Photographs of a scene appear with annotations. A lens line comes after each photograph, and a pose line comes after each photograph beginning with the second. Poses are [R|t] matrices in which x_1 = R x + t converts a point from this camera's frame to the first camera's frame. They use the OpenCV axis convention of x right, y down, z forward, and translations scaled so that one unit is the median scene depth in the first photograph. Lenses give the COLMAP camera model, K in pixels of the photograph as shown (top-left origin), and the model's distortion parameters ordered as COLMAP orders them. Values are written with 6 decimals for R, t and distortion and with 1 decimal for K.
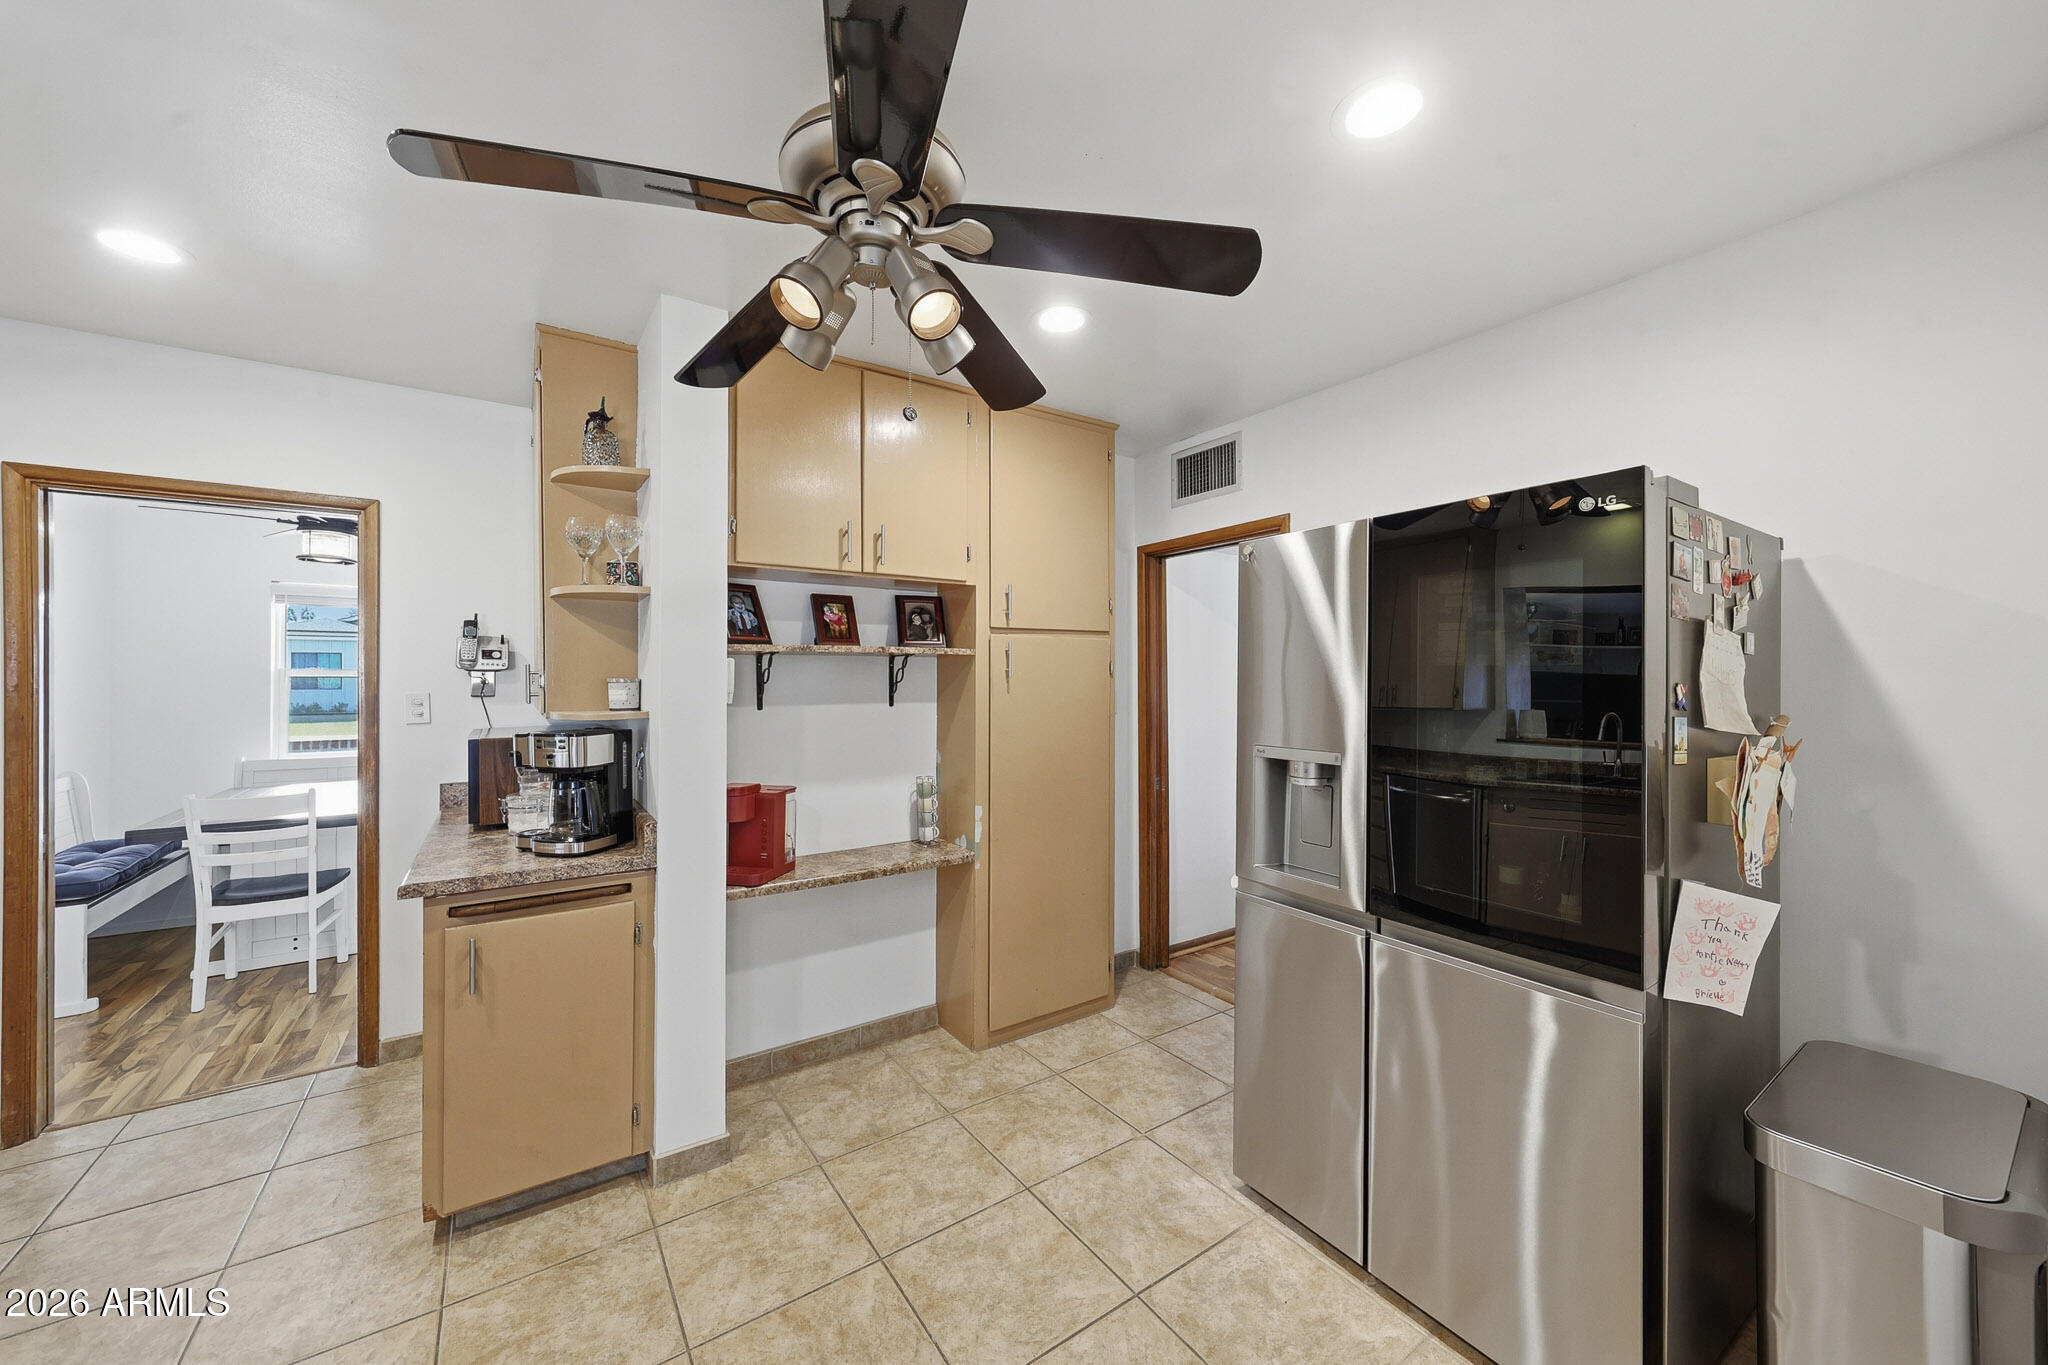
lens RADIAL K [[758.7, 0, 1055.4], [0, 758.7, 677.4], [0, 0, 1]] dist [0.000002, 0.000051]
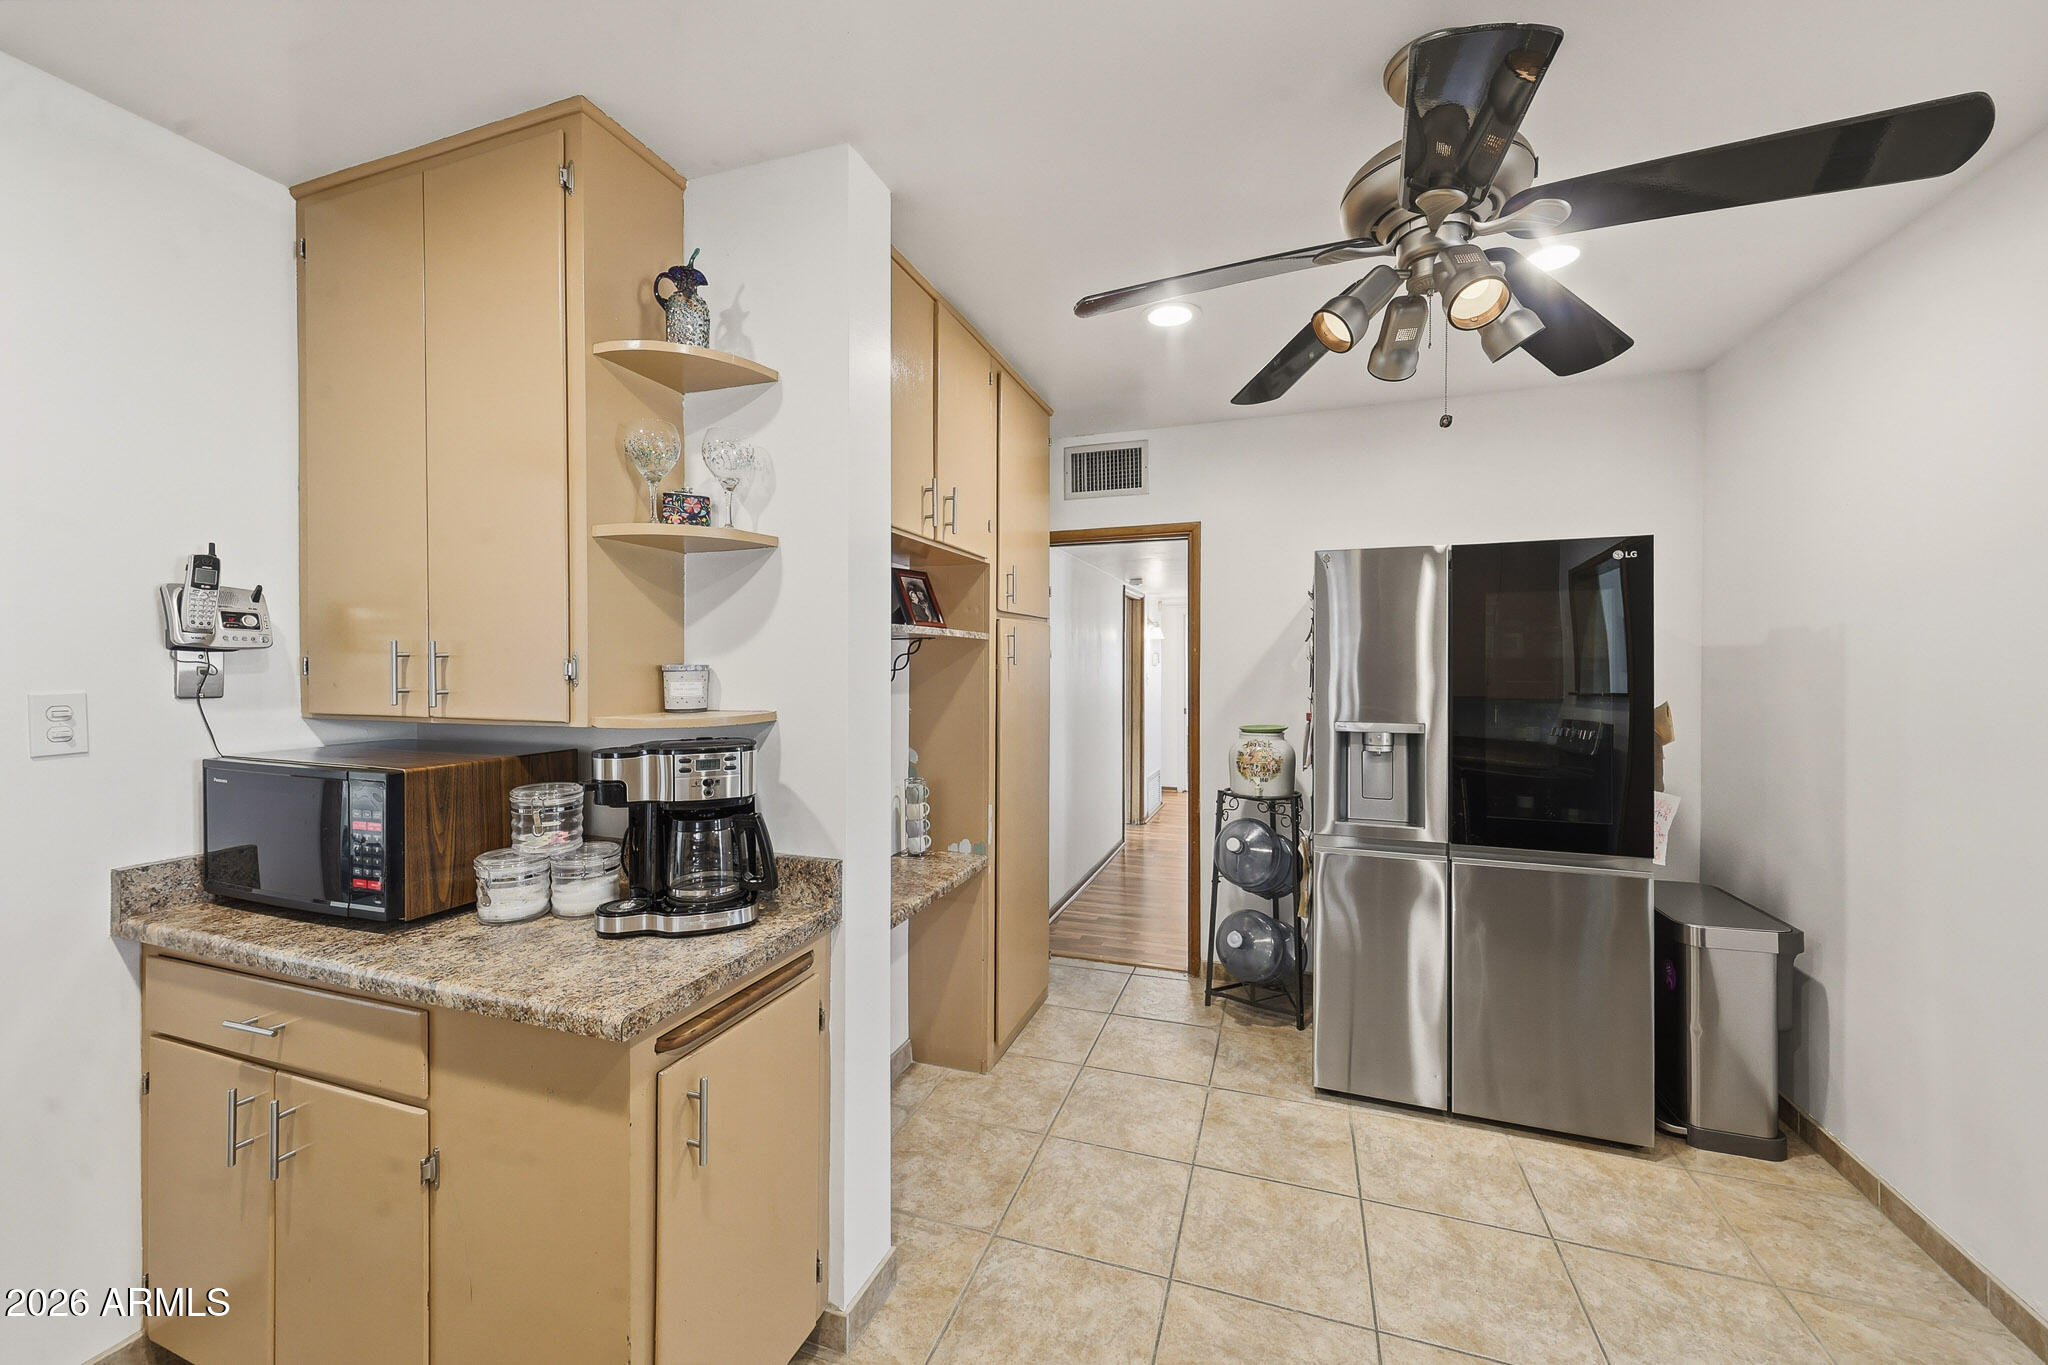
lens RADIAL K [[758.7, 0, 1105.1], [0, 758.7, 666.3], [0, 0, 1]] dist [0.000002, 0.000051]
pose [[0.806721, 0.000625, 0.590933, -0.592399], [-0.002155, 0.999996, 0.001884, 0.000311], [-0.590929, -0.002793, 0.806719, 0.198569]]
